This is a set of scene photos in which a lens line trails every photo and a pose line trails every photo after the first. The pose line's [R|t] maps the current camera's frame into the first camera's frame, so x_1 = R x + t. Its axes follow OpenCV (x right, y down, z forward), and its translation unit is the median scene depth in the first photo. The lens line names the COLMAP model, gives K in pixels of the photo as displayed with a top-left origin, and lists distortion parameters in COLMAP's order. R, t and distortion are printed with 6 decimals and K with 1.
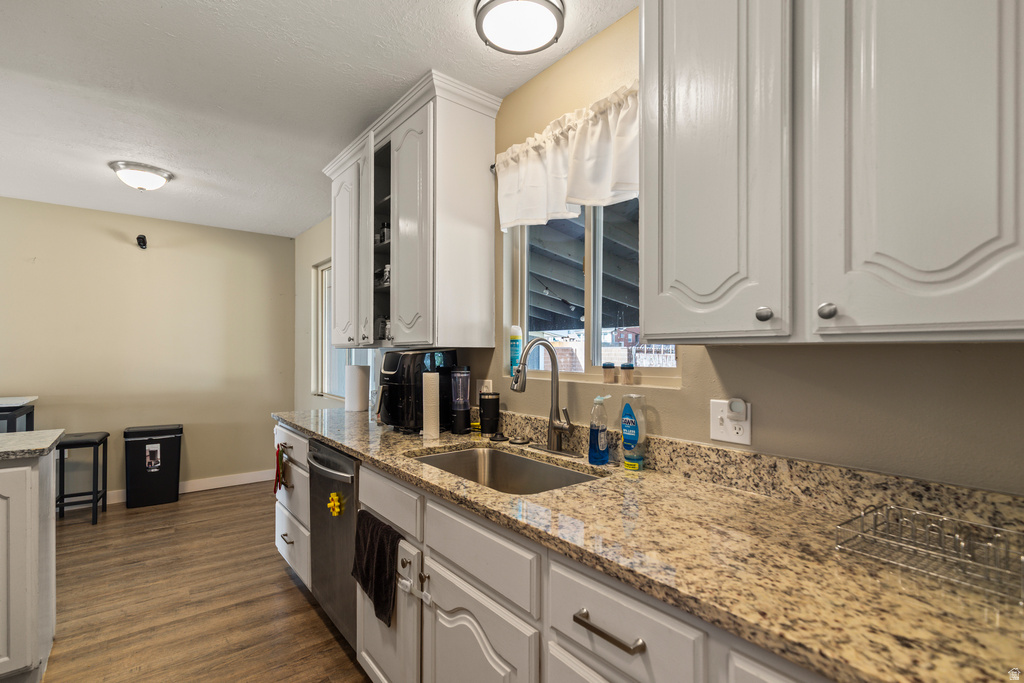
lens RADIAL K [[481.3, 0, 512.9], [0, 481.3, 342.6], [0, 0, 1]] dist [0.002622, -0.000642]
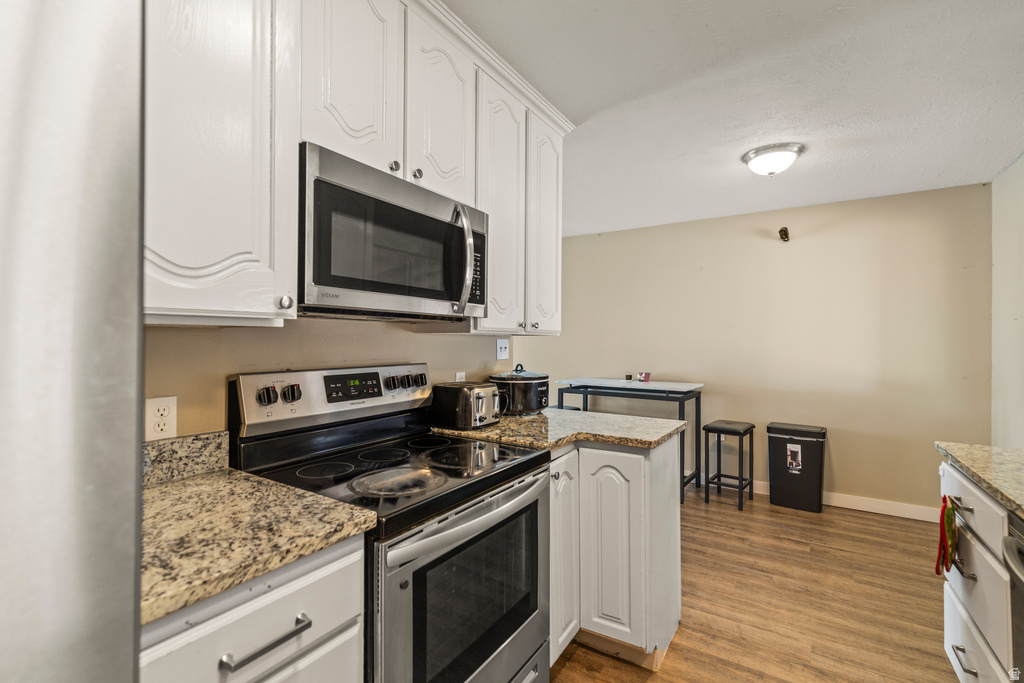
lens RADIAL K [[463.4, 0, 516.5], [0, 463.4, 340.3], [0, 0, 1]] dist [0.007473, 0.000342]
pose [[0.335173, -0.002161, -0.942154, -0.069188], [0.005709, 0.999984, -0.000263, 0.003112], [0.942139, -0.005291, 0.335180, 0.186303]]
